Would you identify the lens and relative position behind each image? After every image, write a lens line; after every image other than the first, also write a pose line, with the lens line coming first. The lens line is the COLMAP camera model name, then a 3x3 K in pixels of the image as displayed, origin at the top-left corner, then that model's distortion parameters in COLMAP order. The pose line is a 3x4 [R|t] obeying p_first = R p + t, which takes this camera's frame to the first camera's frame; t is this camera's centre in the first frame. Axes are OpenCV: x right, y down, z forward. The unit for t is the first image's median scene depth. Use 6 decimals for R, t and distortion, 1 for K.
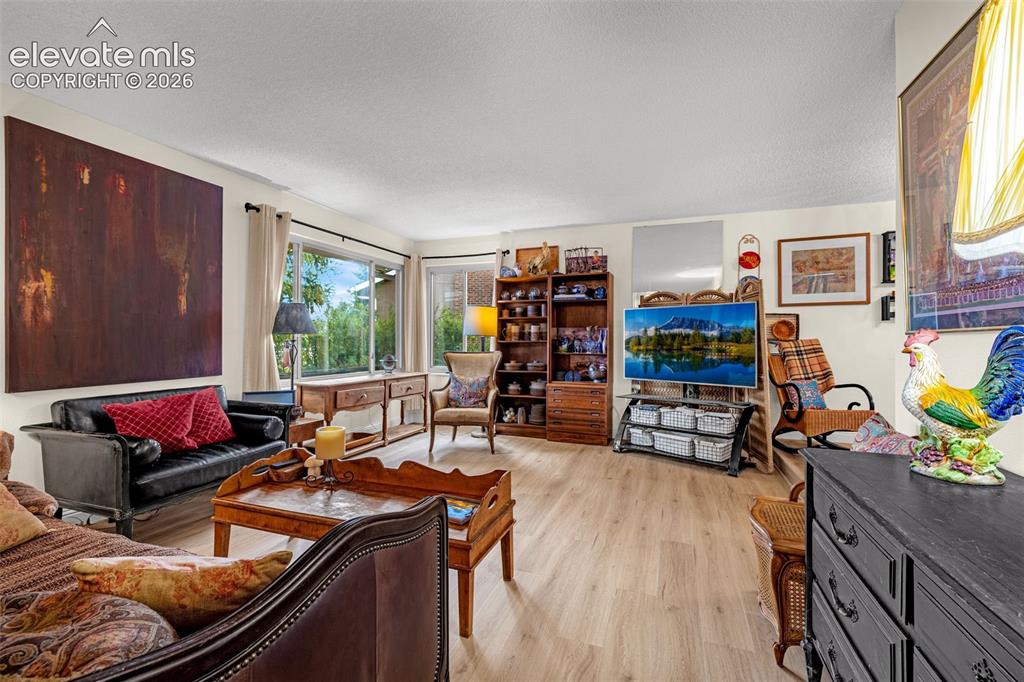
lens RADIAL K [[439.4, 0, 512.0], [0, 439.4, 337.5], [0, 0, 1]] dist [-0.000264, 0.000053]
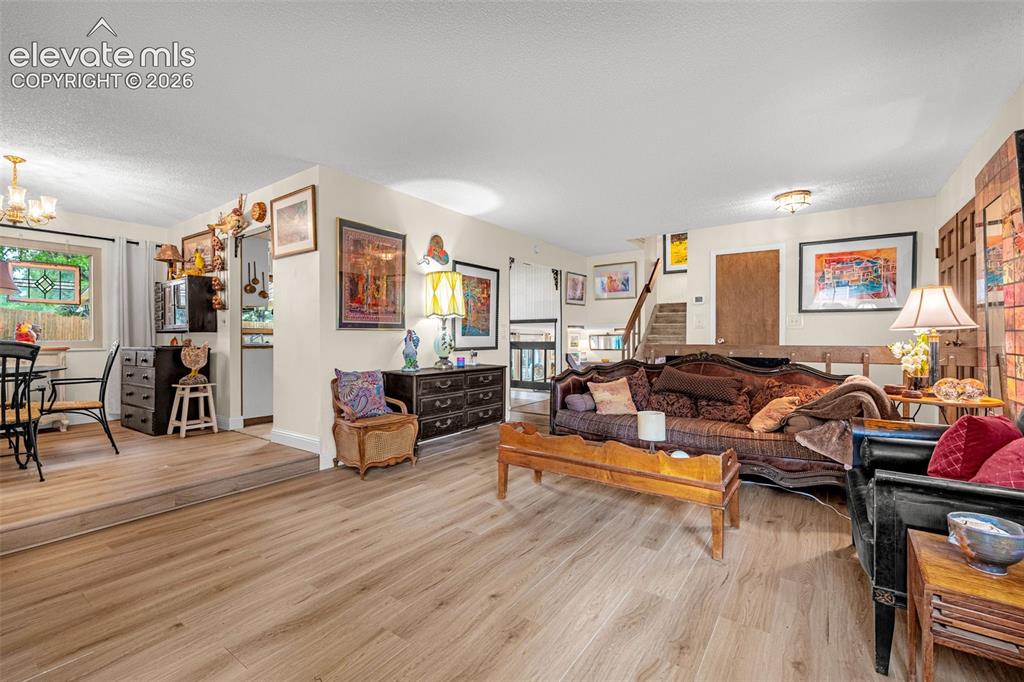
lens RADIAL K [[439.4, 0, 512.0], [0, 439.4, 337.5], [0, 0, 1]] dist [-0.000264, 0.000053]
pose [[-0.963989, -0.002542, 0.265929, -0.304817], [-0.004083, 0.999978, -0.005241, 0.025055], [-0.265909, -0.006138, -0.963978, 1.740093]]
